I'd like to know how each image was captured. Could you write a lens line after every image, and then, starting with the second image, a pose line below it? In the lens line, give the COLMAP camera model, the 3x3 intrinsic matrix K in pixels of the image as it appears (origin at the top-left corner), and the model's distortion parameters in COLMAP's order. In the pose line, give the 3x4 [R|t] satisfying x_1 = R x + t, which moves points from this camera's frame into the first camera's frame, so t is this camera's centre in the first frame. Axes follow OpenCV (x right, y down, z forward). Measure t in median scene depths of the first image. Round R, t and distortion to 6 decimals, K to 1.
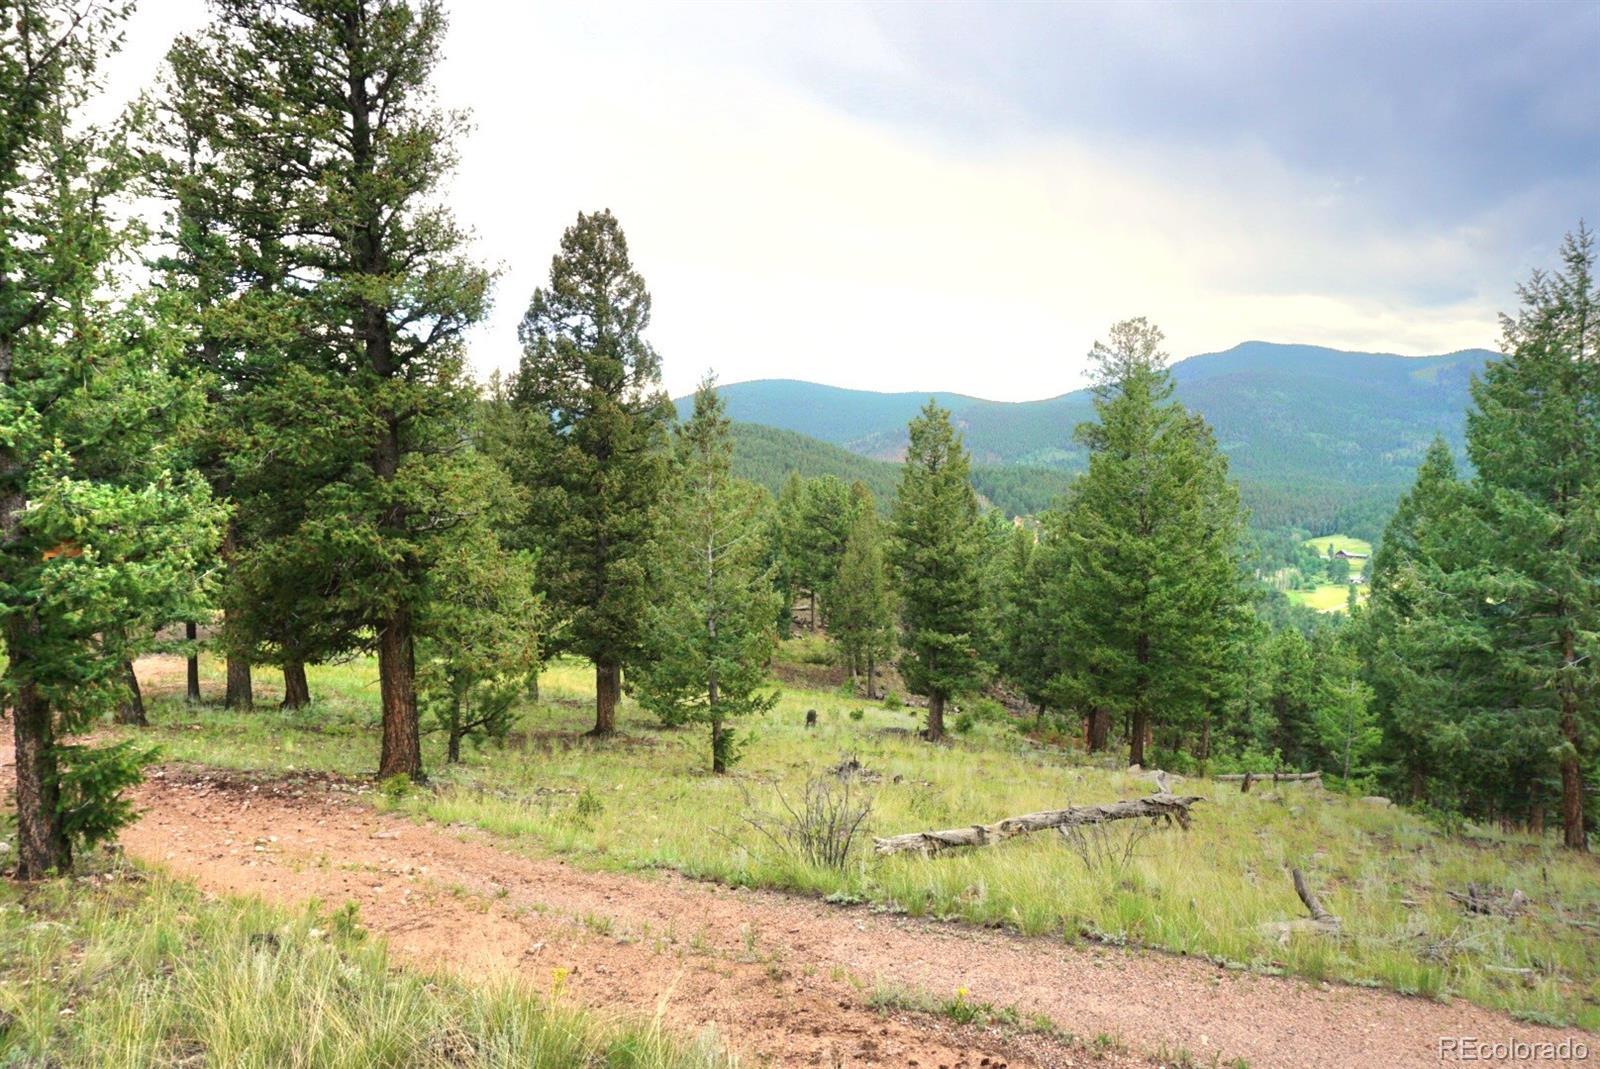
lens RADIAL K [[1068.6, 0, 797.6], [0, 1068.6, 529.3], [0, 0, 1]] dist [-0.053589, 0.043983]
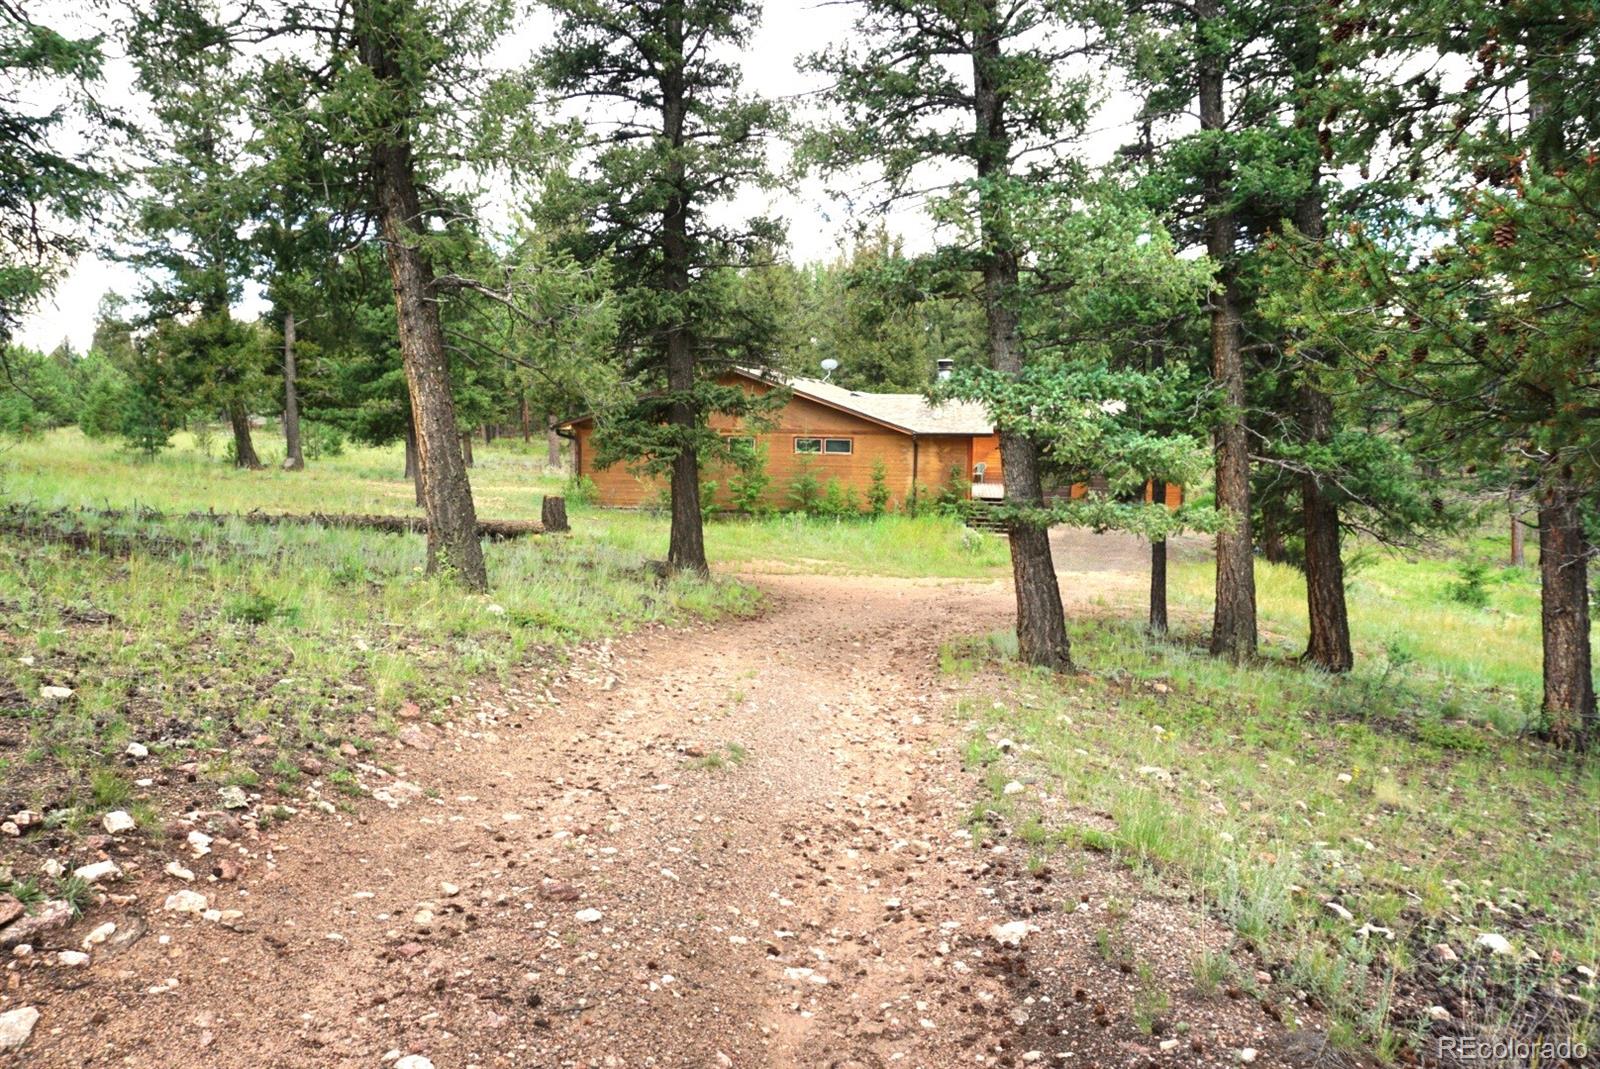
lens RADIAL K [[1068.6, 0, 797.6], [0, 1068.6, 529.3], [0, 0, 1]] dist [-0.053589, 0.043983]
pose [[0.659996, 0.046190, -0.749848, -0.260427], [-0.010517, 0.998578, 0.052254, 0.074318], [0.751196, -0.026602, 0.659543, 0.453643]]
